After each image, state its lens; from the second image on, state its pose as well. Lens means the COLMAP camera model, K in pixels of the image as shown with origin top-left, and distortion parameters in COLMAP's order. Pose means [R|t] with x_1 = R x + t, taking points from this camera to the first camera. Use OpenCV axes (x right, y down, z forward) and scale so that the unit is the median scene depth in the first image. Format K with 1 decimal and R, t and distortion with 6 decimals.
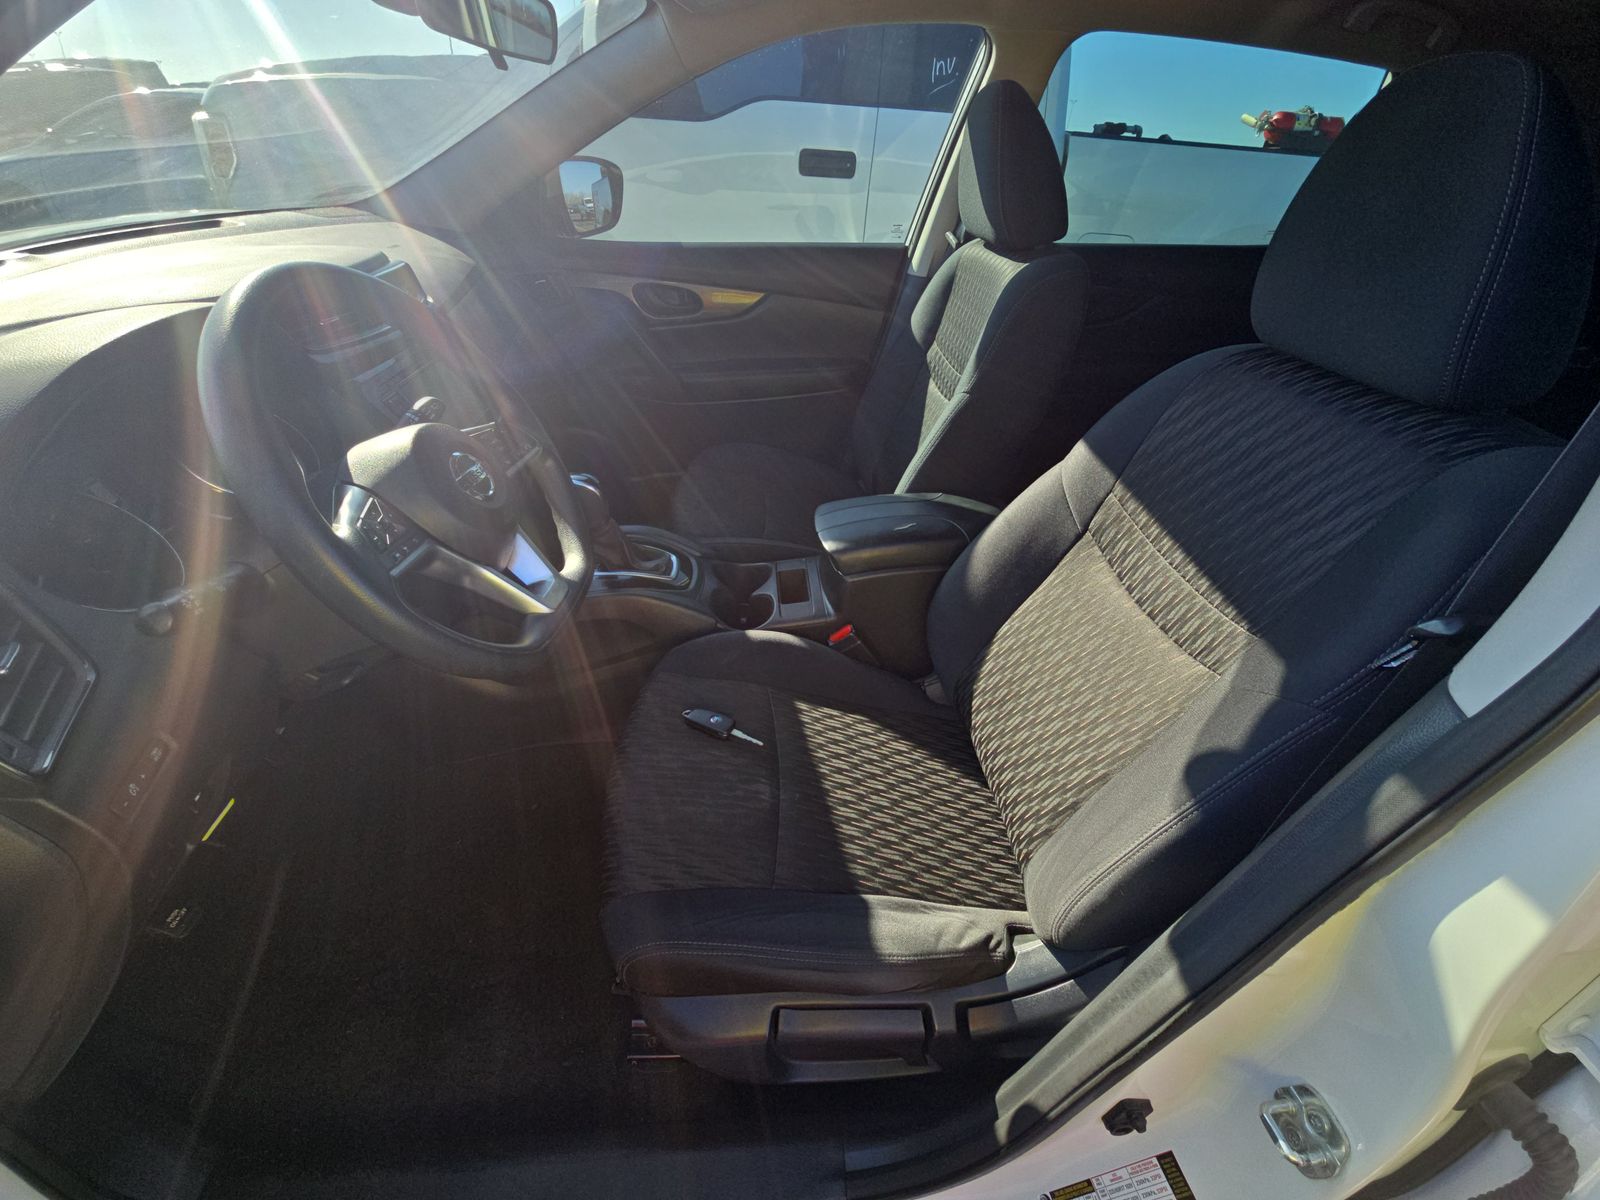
lens RADIAL K [[643.2, 0, 804.5], [0, 643.2, 601.7], [0, 0, 1]] dist [0.001203, -0.000966]
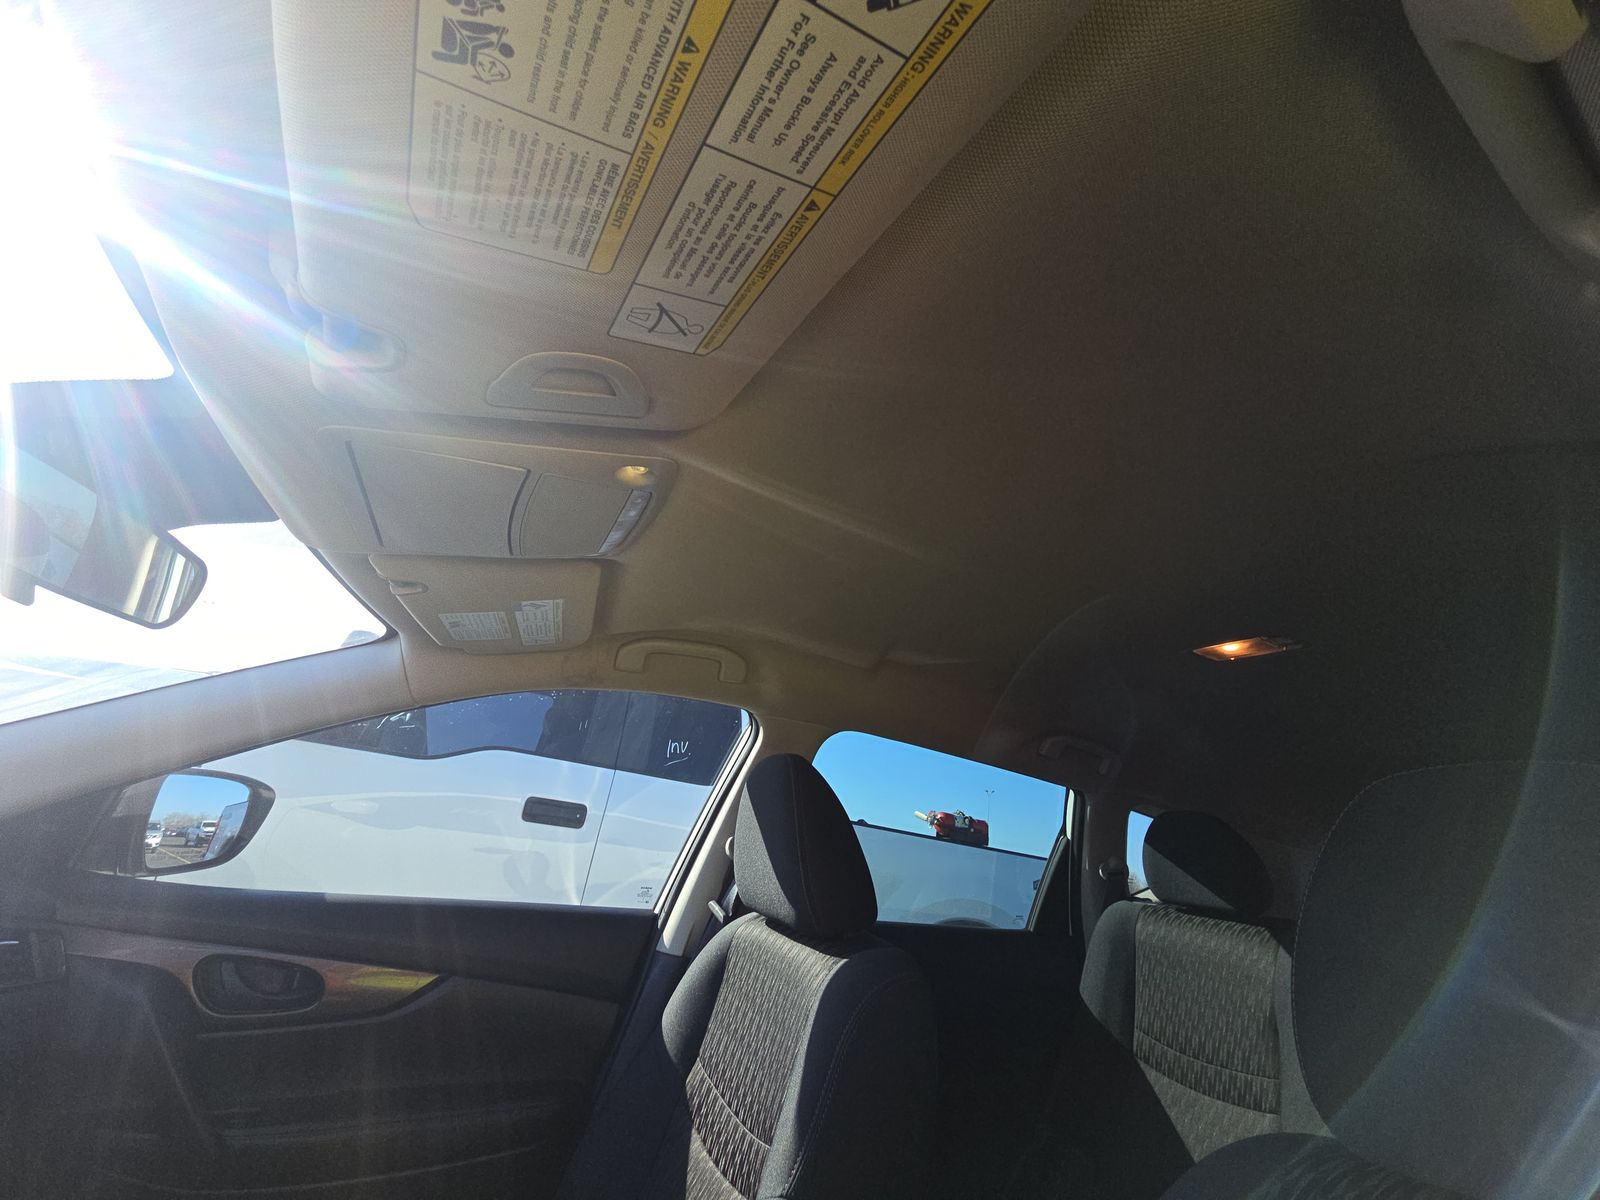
lens RADIAL K [[643.2, 0, 799.0], [0, 643.2, 599.3], [0, 0, 1]] dist [0.001203, -0.000966]
pose [[0.920277, 0.208767, 0.330917, -0.021118], [0.141632, 0.610657, -0.779127, -0.148713], [-0.364733, 0.763881, 0.532405, 0.221848]]
